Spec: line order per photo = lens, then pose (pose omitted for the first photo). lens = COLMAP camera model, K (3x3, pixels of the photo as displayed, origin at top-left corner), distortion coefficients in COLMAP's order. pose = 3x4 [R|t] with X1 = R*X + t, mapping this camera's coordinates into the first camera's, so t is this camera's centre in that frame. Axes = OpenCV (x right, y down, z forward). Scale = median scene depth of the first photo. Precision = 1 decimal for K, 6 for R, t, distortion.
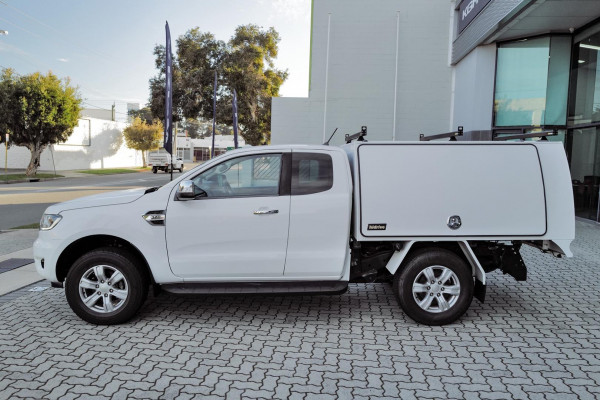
lens RADIAL K [[569.8, 0, 292.8], [0, 569.8, 200.3], [0, 0, 1]] dist [-0.002533, -0.004653]
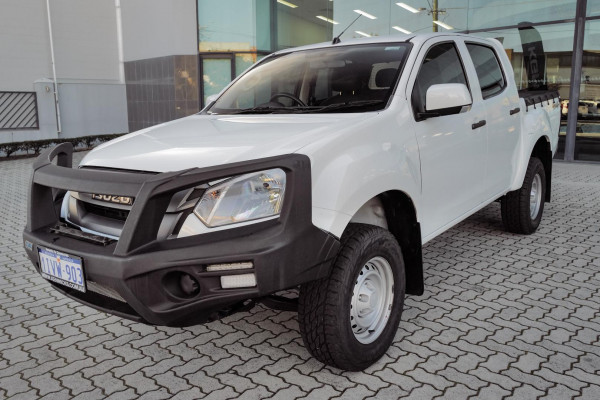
lens RADIAL K [[591.2, 0, 321.1], [0, 591.2, 194.2], [0, 0, 1]] dist [-0.004079, -0.004937]
pose [[0.535818, -0.148580, 0.831158, -0.241653], [0.094538, 0.988762, 0.115808, -0.000948], [-0.839024, 0.016524, 0.543843, 0.269710]]
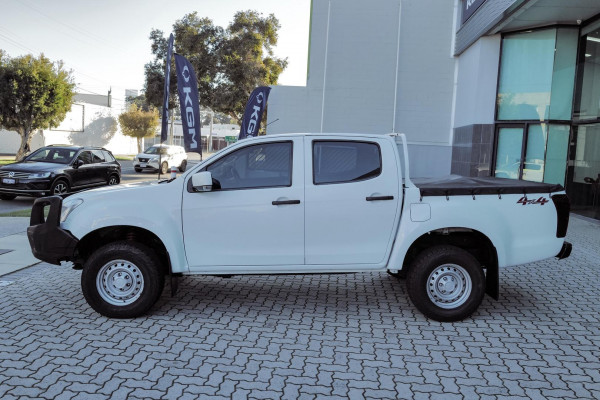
lens RADIAL K [[563.1, 0, 300.0], [0, 563.1, 200.0], [0, 0, 1]] dist [-0.002486, -0.013332]
pose [[0.999775, 0.020148, 0.006596, 0.011854], [-0.020251, 0.999668, 0.015901, -0.001779], [-0.006273, -0.016031, 0.999852, 0.032520]]
